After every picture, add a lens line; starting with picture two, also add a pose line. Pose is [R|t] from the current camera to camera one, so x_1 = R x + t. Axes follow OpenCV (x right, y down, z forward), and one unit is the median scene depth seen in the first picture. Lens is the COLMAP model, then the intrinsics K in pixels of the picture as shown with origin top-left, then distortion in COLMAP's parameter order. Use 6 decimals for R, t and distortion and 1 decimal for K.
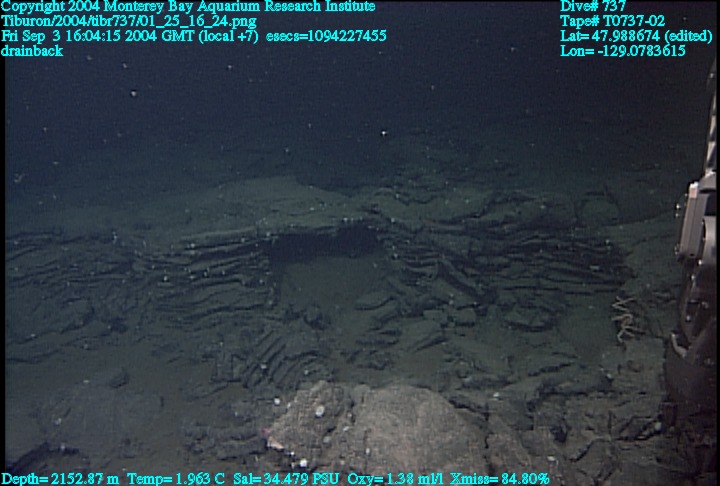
lens RADIAL K [[514.5, 0, 364.6], [0, 514.5, 296.6], [0, 0, 1]] dist [-0.054114, 0.142330]
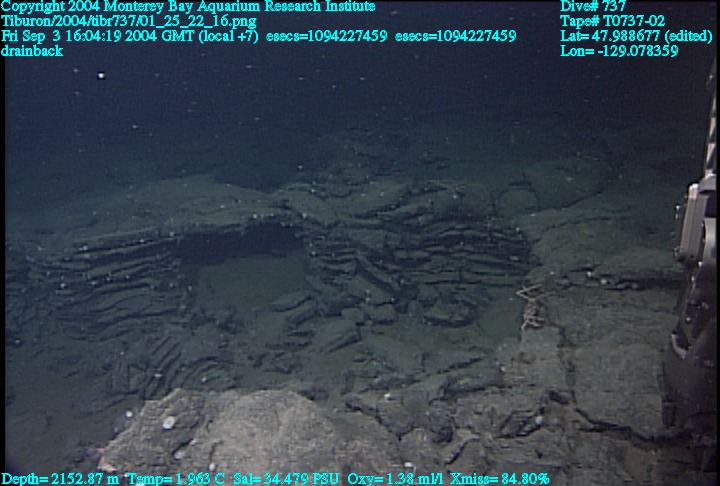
lens RADIAL K [[514.5, 0, 364.6], [0, 514.5, 296.6], [0, 0, 1]] dist [-0.054114, 0.142330]
pose [[0.997582, -0.036465, 0.059167, 0.102465], [0.036916, 0.999297, -0.006550, 0.011242], [-0.058887, 0.008719, 0.998227, 0.046908]]
